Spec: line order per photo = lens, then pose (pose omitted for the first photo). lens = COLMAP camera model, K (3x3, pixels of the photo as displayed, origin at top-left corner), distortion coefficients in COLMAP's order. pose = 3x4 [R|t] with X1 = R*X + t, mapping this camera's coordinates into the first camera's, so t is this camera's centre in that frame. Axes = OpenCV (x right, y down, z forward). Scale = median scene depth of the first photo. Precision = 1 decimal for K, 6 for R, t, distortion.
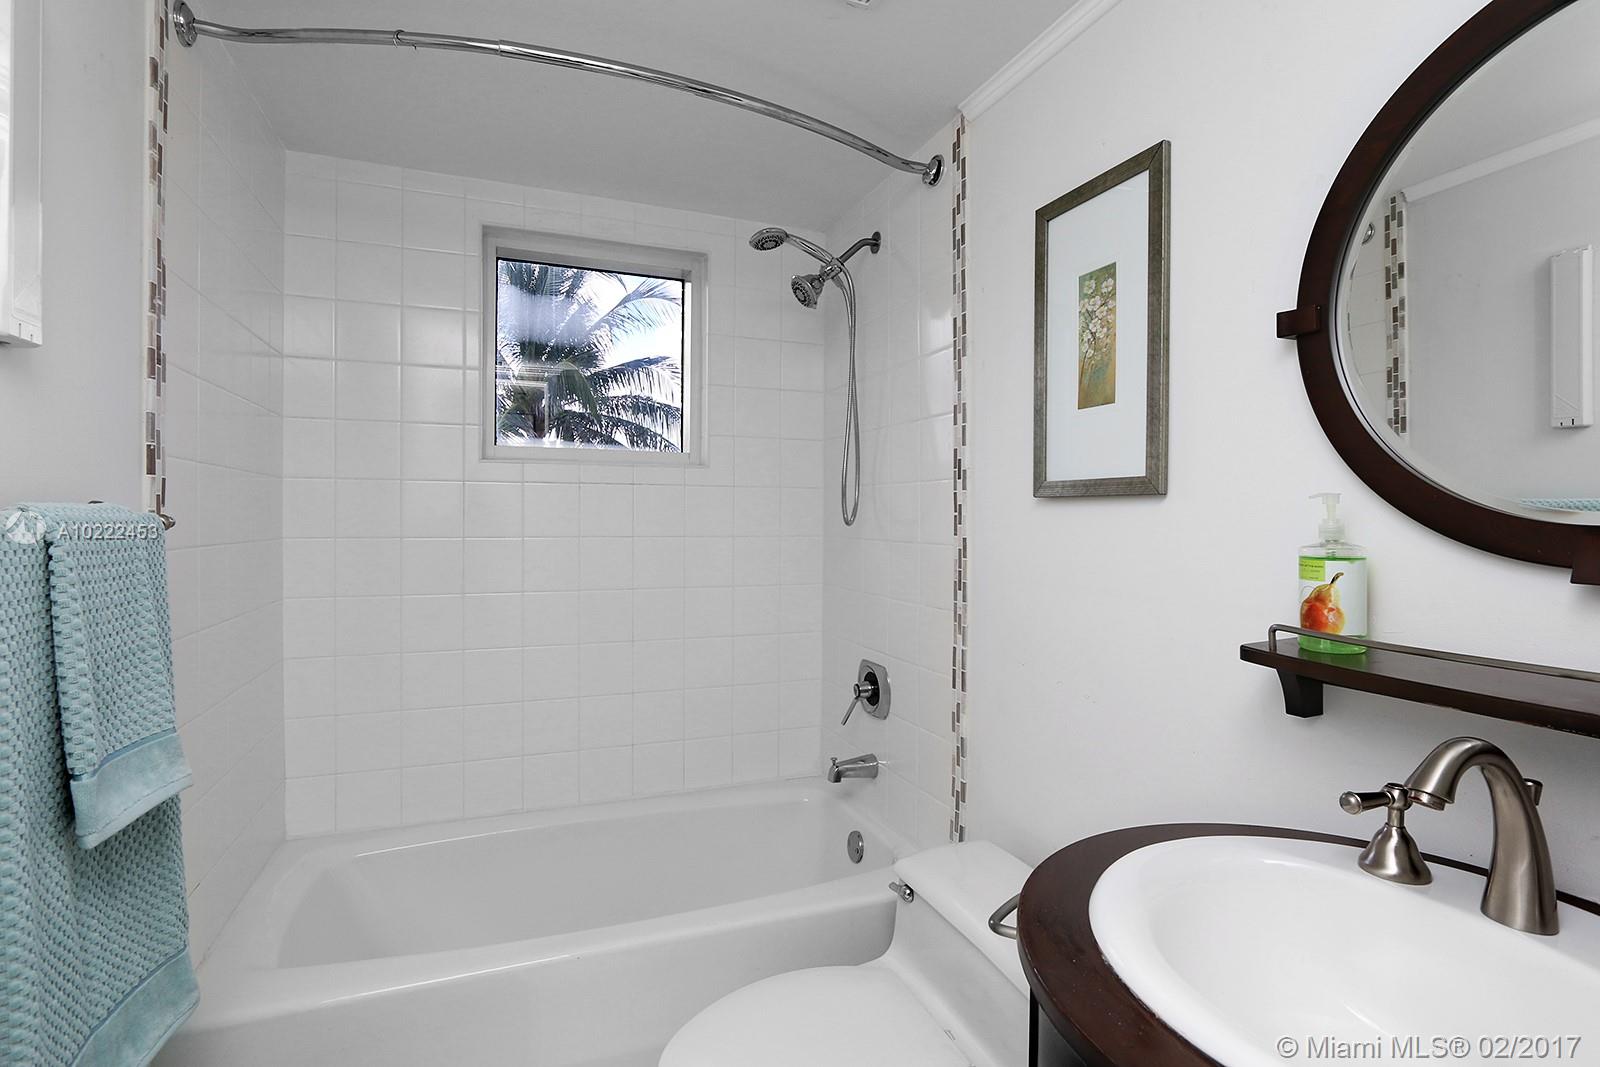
lens RADIAL K [[767.1, 0, 794.7], [0, 767.1, 529.8], [0, 0, 1]] dist [-0.025452, 0.006754]
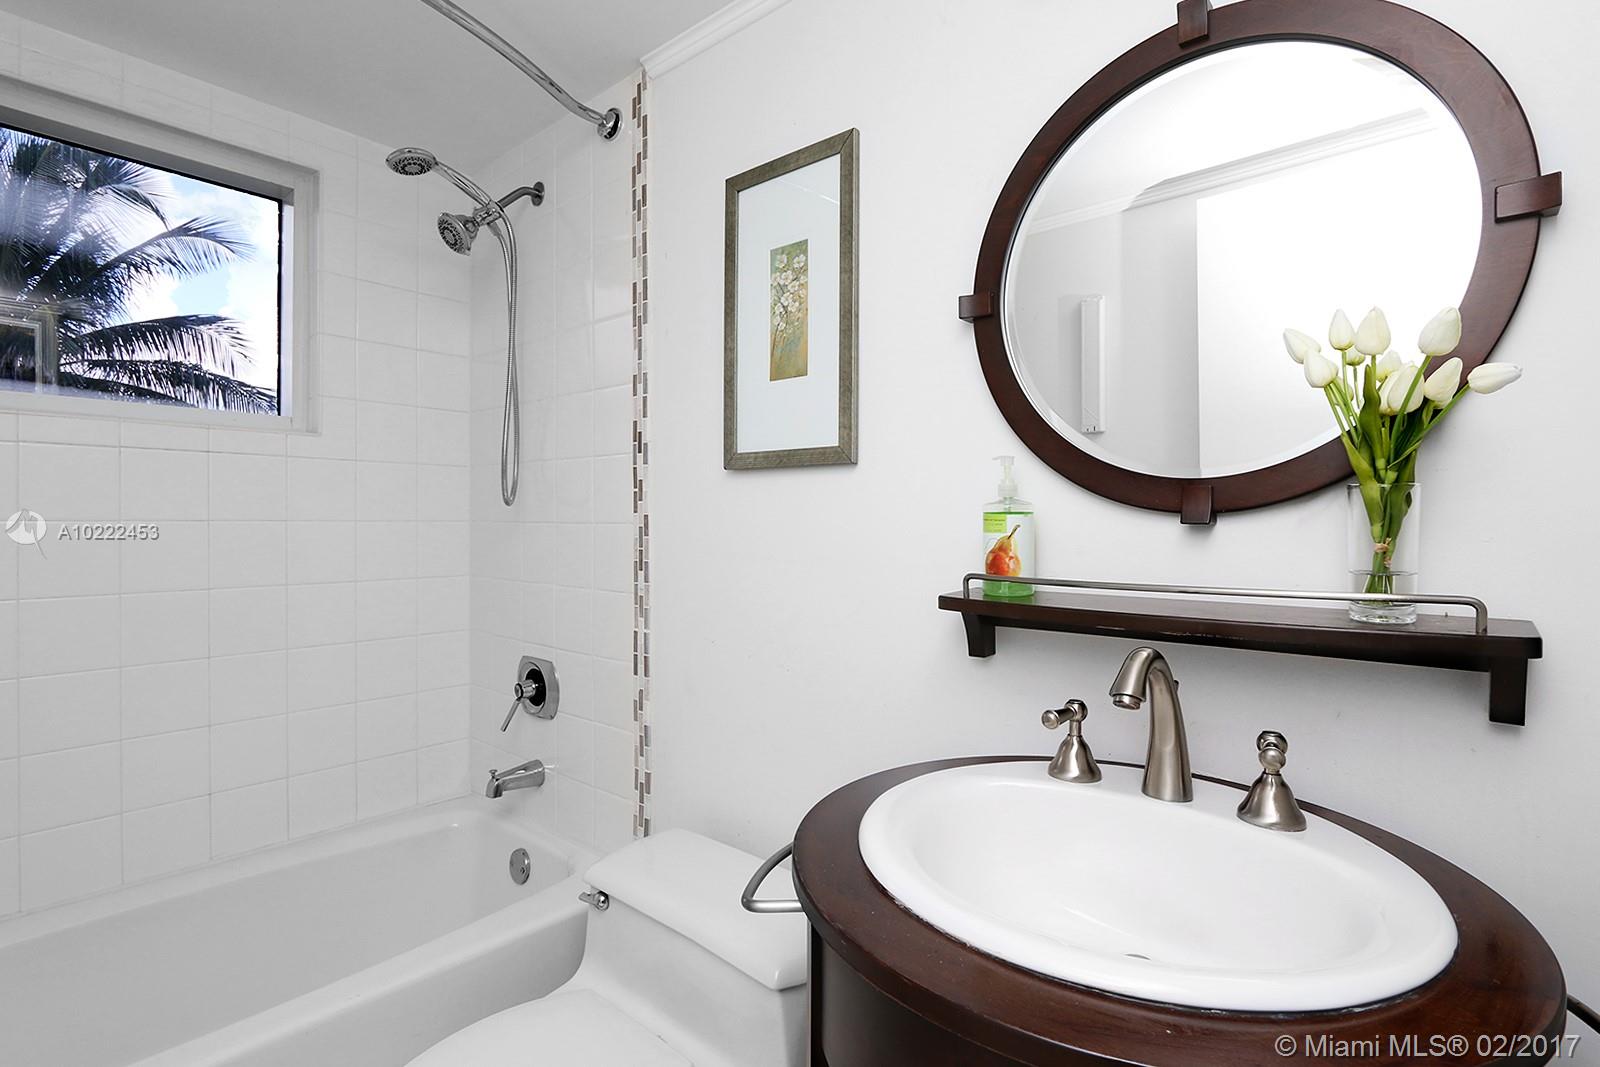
lens RADIAL K [[767.1, 0, 794.7], [0, 767.1, 529.8], [0, 0, 1]] dist [-0.025452, 0.006754]
pose [[0.882757, -0.007770, 0.469766, -0.062662], [0.010438, 0.999941, -0.003075, 0.034003], [-0.469714, 0.007618, 0.882786, 0.074377]]
